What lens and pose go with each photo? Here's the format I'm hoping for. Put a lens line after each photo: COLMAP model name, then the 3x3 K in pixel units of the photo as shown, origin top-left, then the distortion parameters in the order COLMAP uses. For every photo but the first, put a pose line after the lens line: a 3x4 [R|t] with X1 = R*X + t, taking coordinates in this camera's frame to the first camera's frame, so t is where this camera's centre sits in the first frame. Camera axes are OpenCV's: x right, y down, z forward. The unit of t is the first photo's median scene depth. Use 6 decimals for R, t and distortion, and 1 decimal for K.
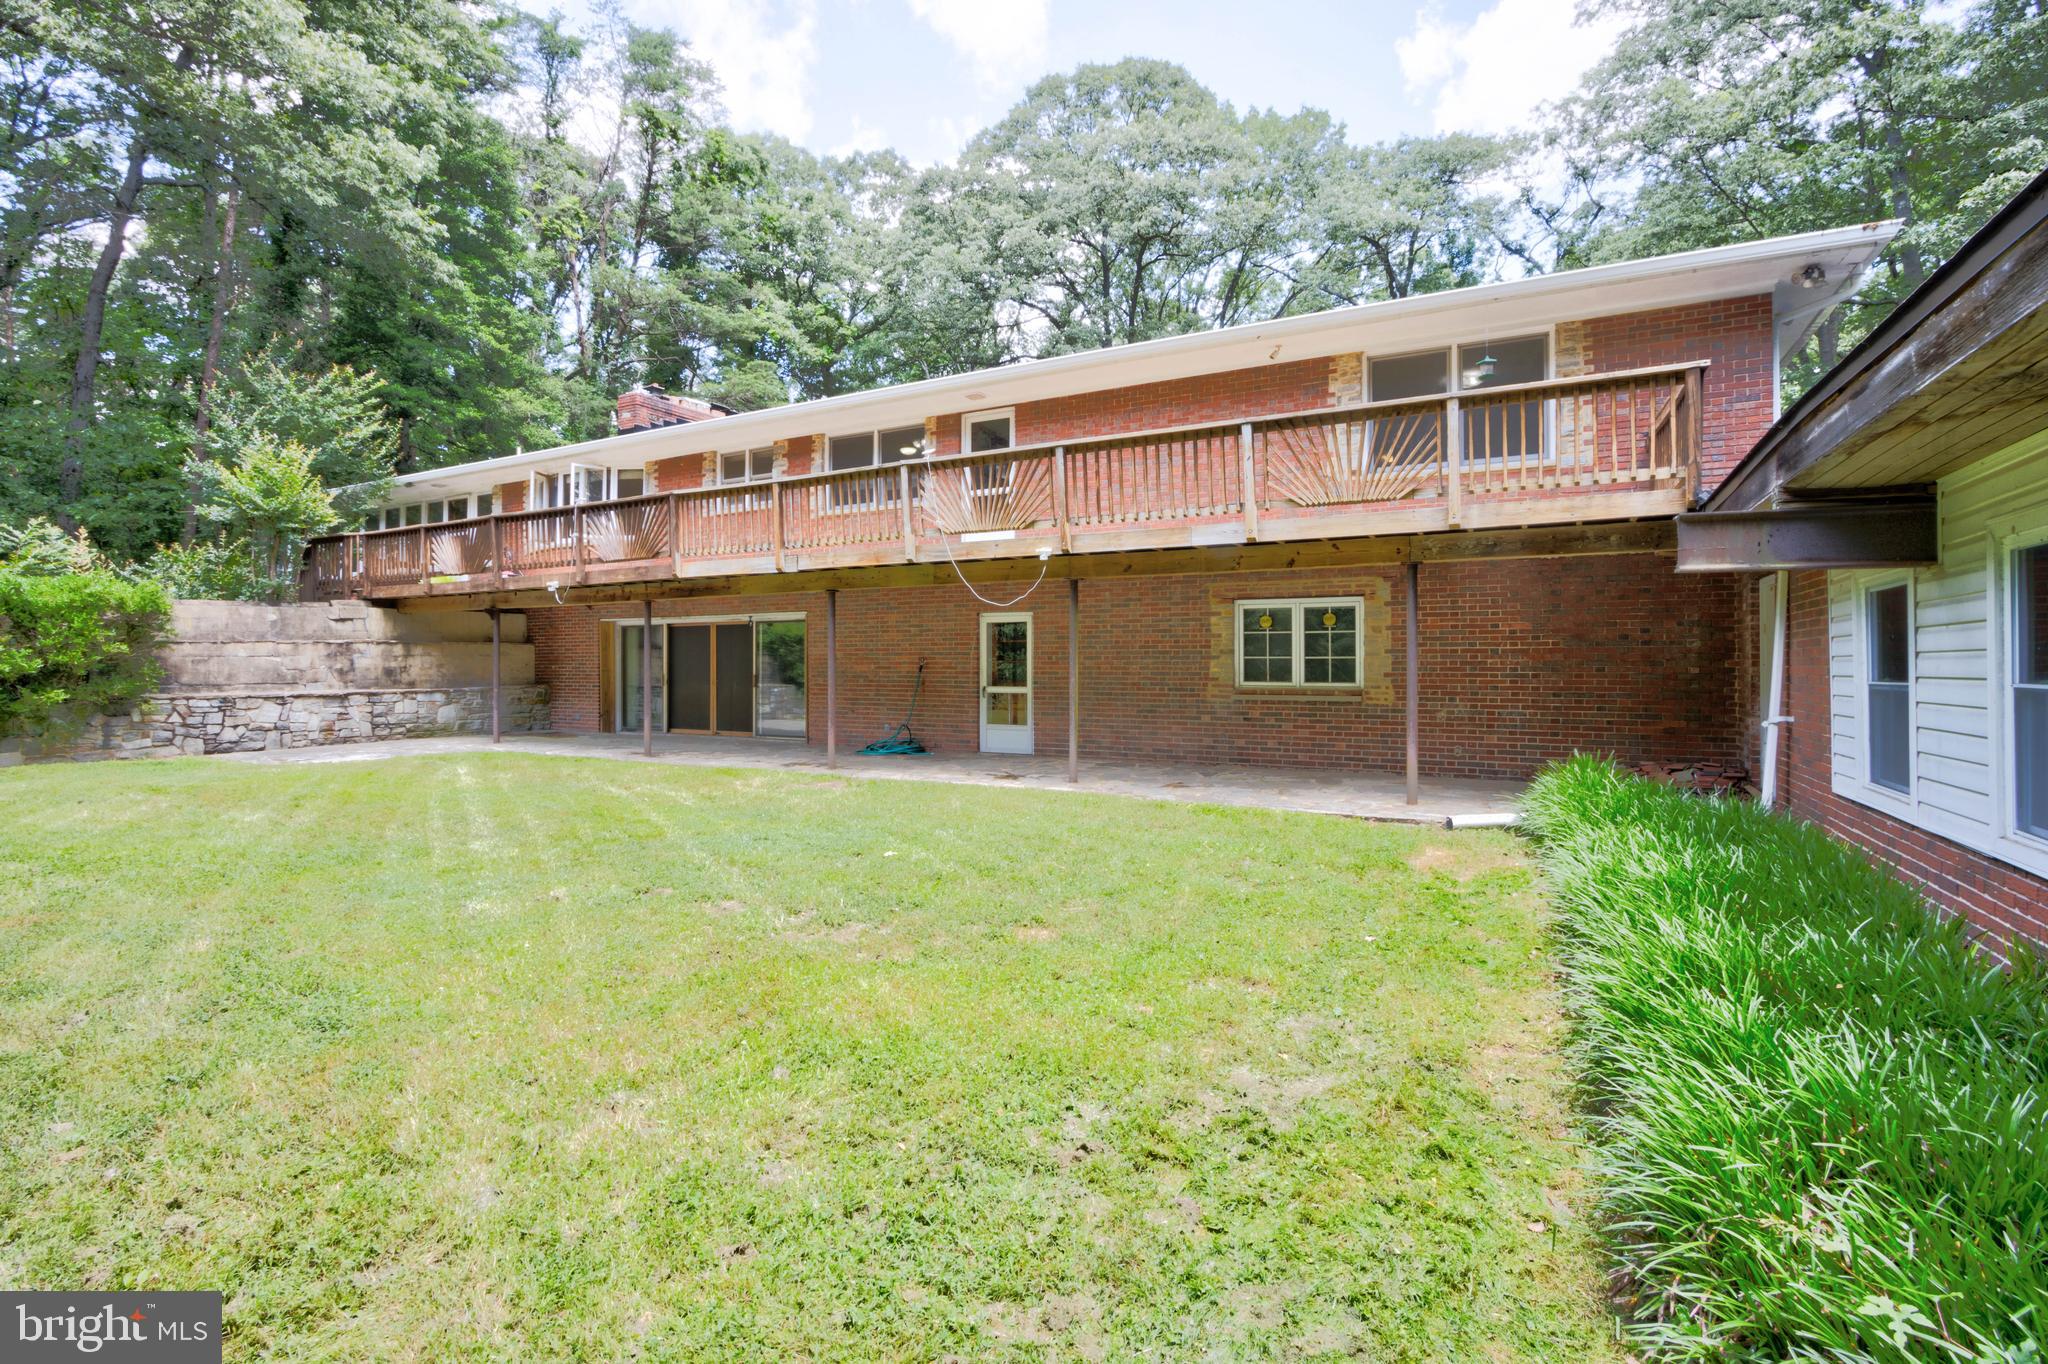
lens RADIAL K [[953.4, 0, 1004.5], [0, 953.4, 670.5], [0, 0, 1]] dist [-0.017743, 0.003079]
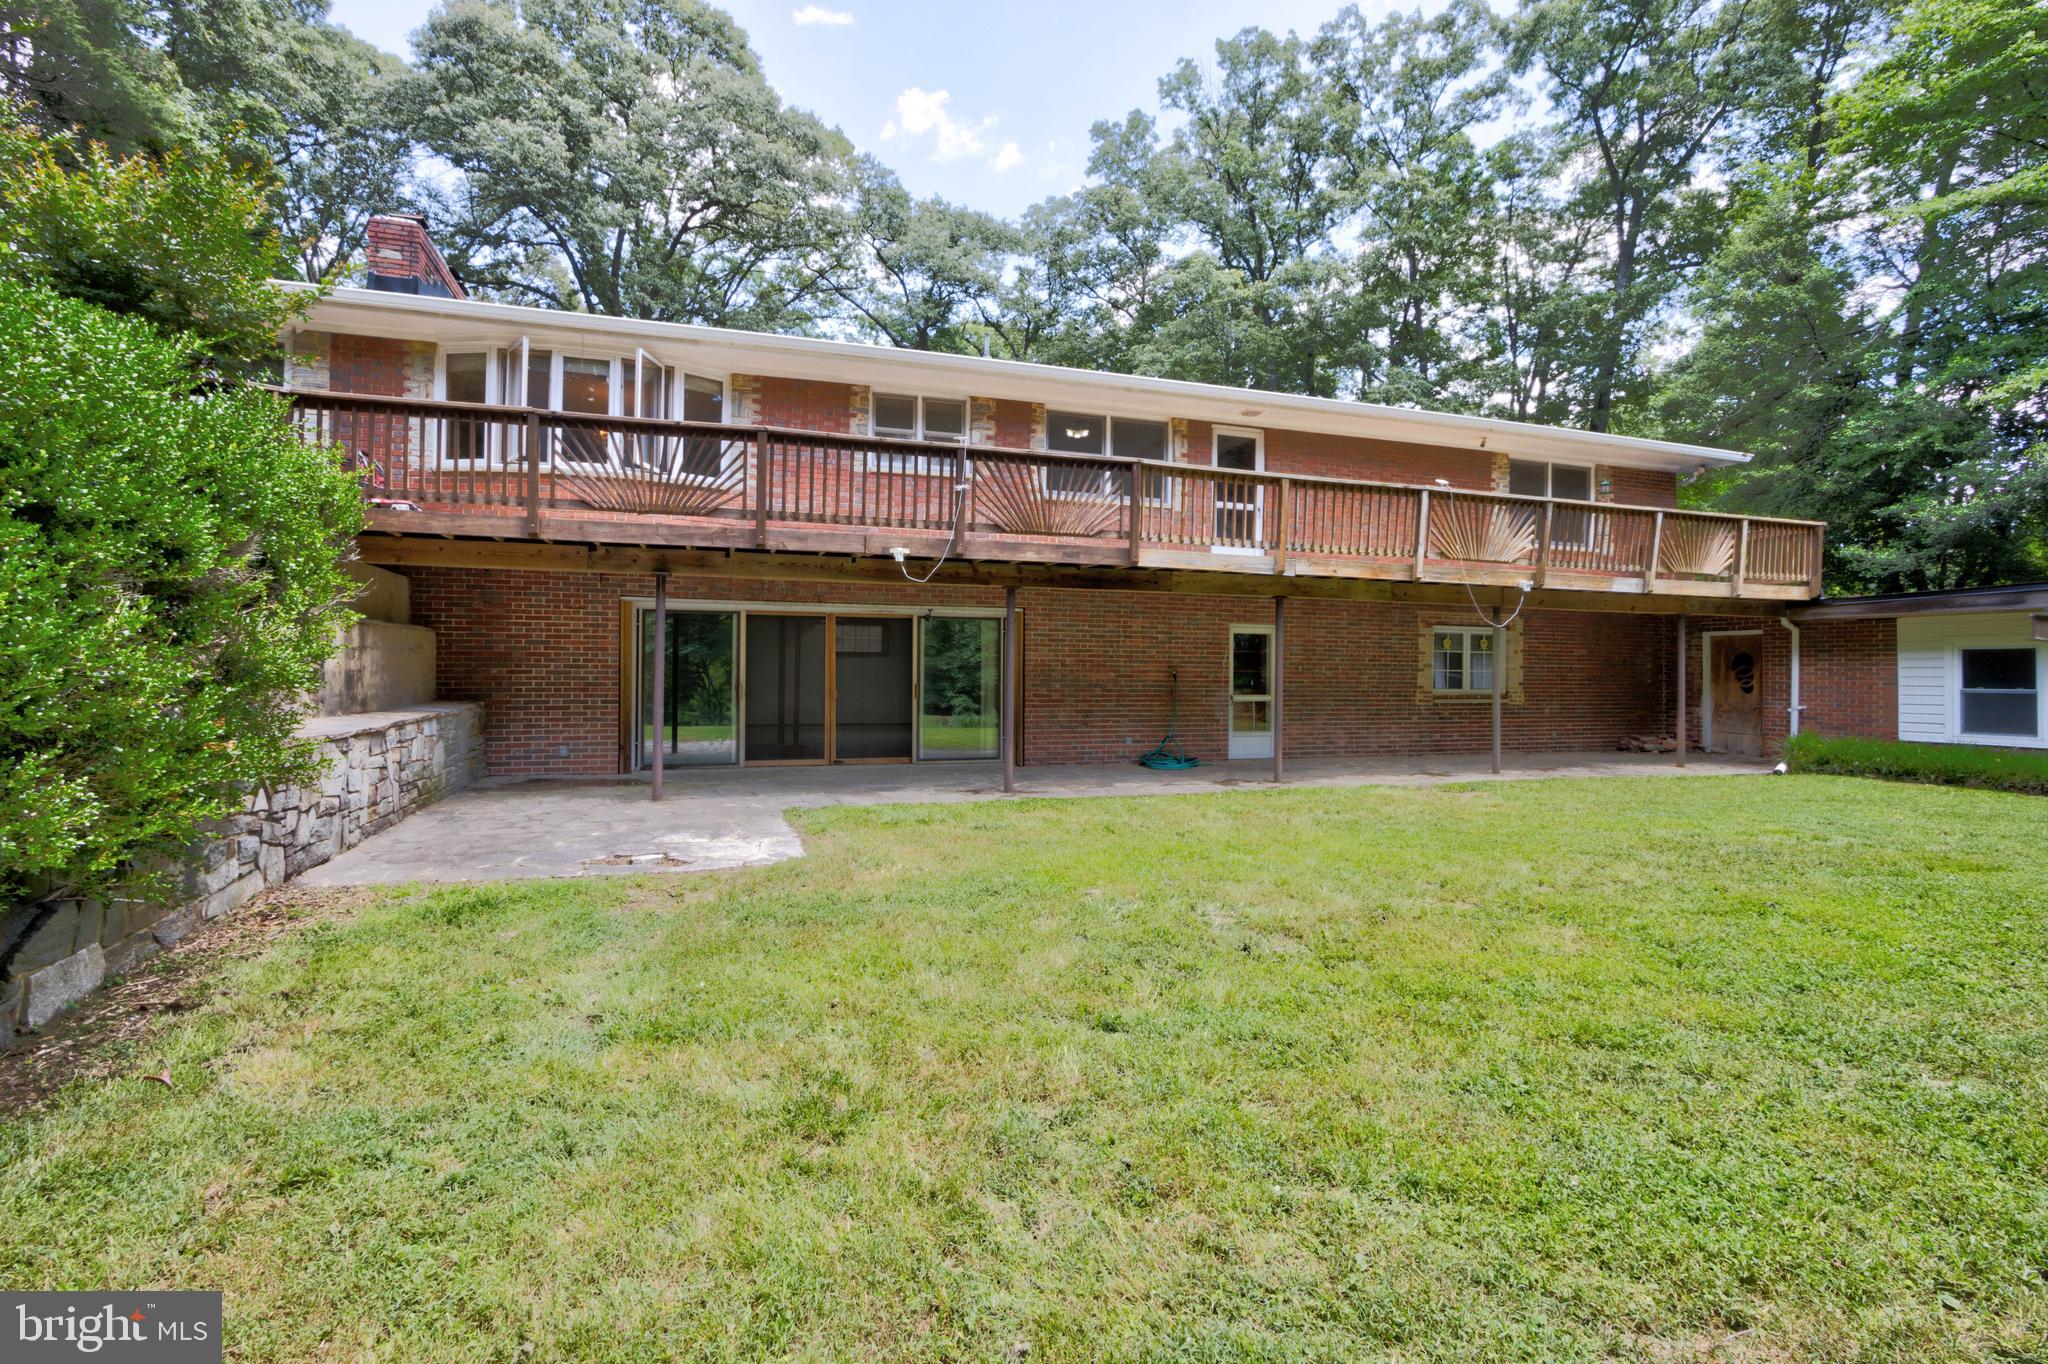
lens RADIAL K [[953.4, 0, 1025.2], [0, 953.4, 678.4], [0, 0, 1]] dist [-0.017743, 0.003079]
pose [[0.662757, 0.006241, 0.748809, -0.941129], [-0.004541, 0.999980, -0.004315, 0.003780], [-0.748821, -0.000541, 0.662772, 0.484723]]
